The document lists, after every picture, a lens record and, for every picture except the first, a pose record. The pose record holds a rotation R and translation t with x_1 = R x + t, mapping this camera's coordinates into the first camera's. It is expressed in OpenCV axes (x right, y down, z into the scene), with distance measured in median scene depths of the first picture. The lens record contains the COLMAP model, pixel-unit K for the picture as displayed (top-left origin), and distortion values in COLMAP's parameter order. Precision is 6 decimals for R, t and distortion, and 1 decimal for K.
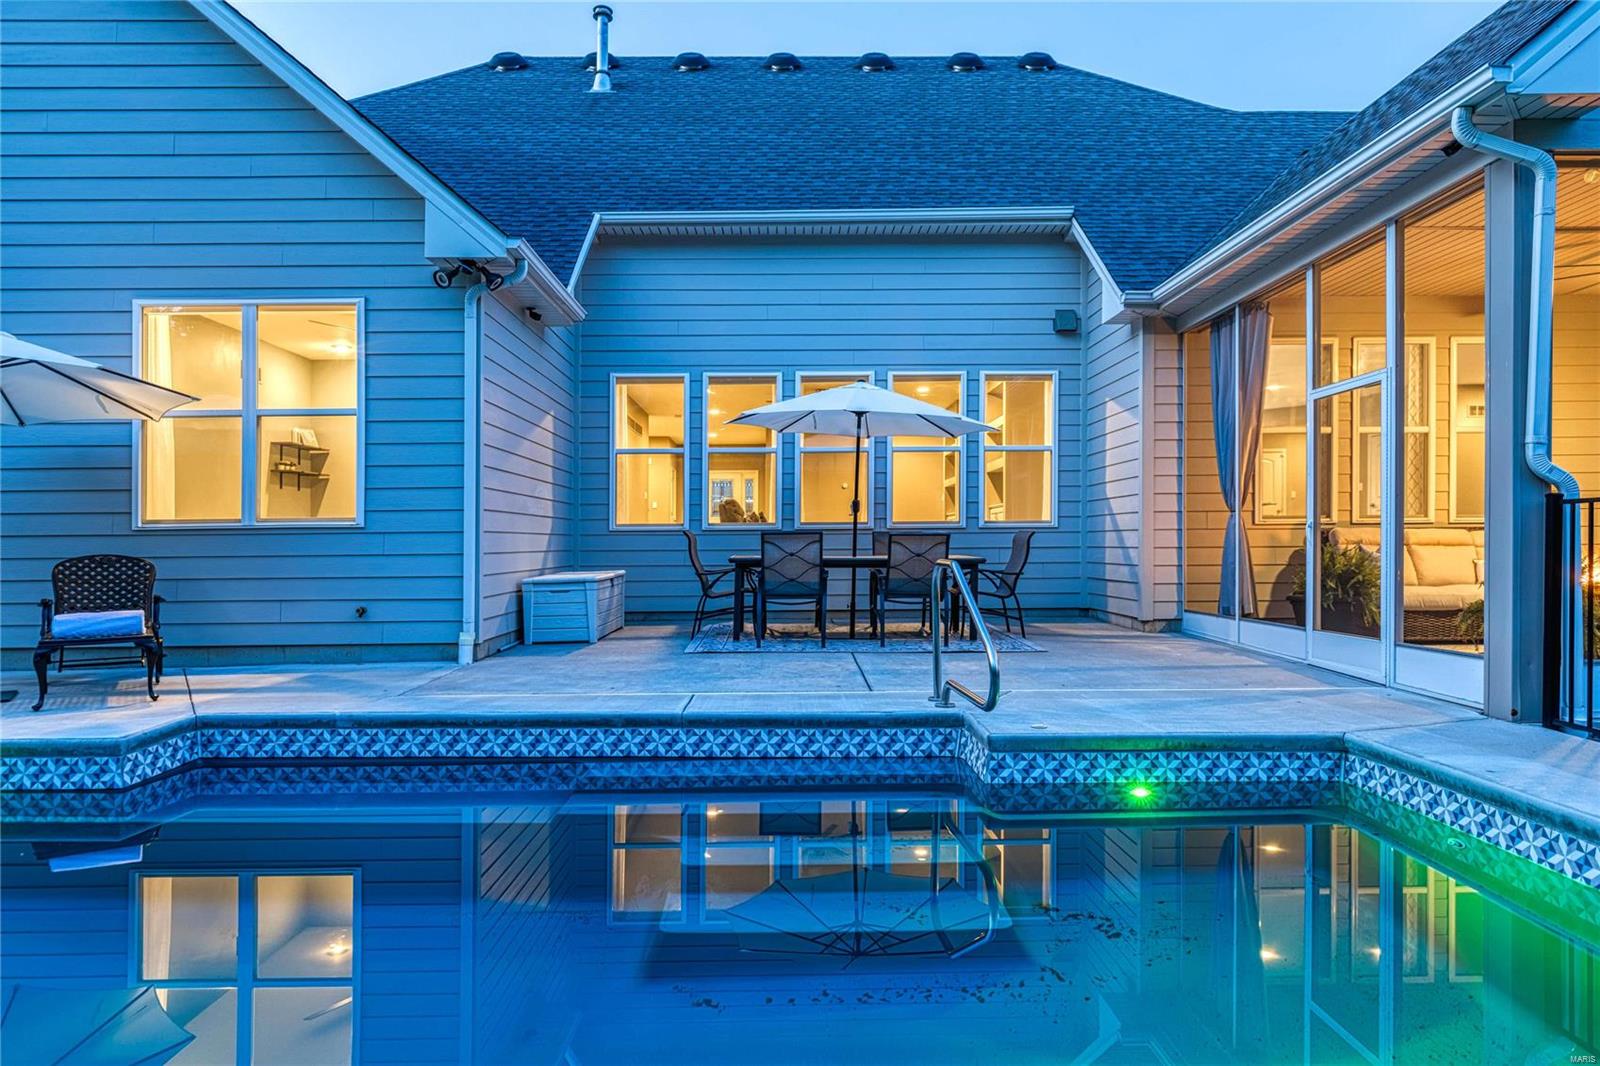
lens RADIAL K [[933.4, 0, 796.2], [0, 933.4, 547.8], [0, 0, 1]] dist [0.000908, 0.000266]
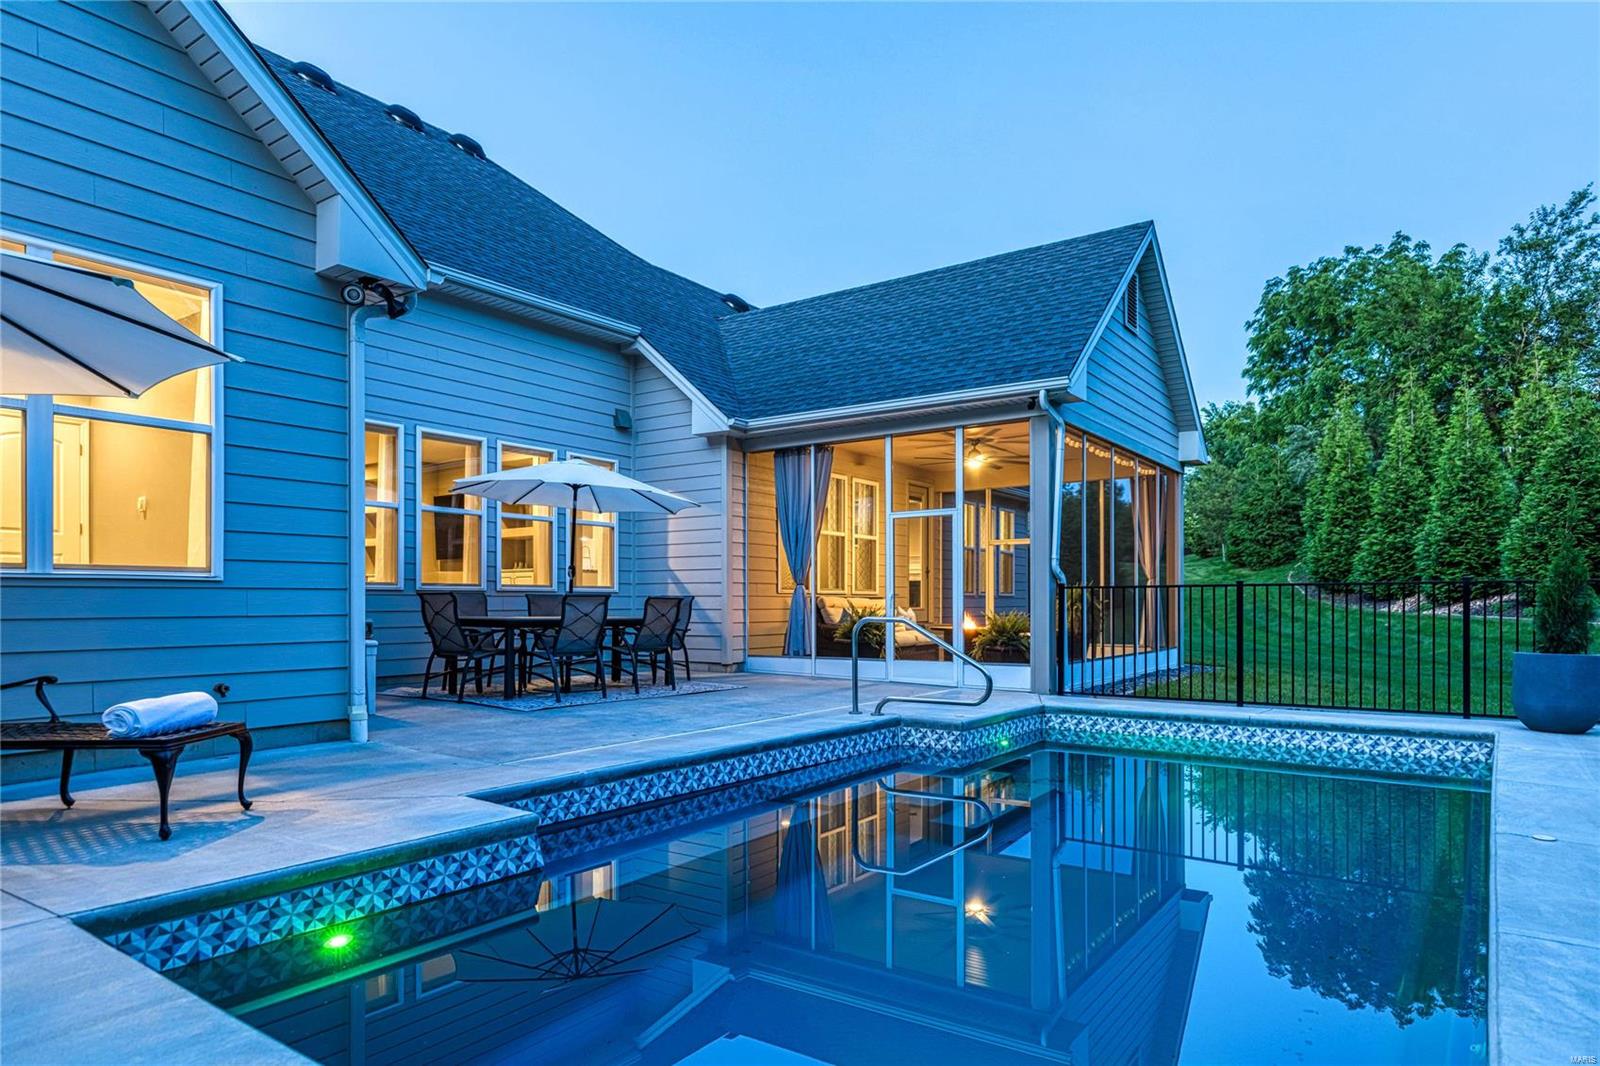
lens RADIAL K [[963.9, 0, 799.1], [0, 963.9, 608.5], [0, 0, 1]] dist [-0.003934, -0.001657]
pose [[0.582316, 0.003295, 0.812956, -0.706963], [-0.000702, 0.999993, -0.003550, 0.003122], [-0.812962, 0.001496, 0.582314, 0.125175]]
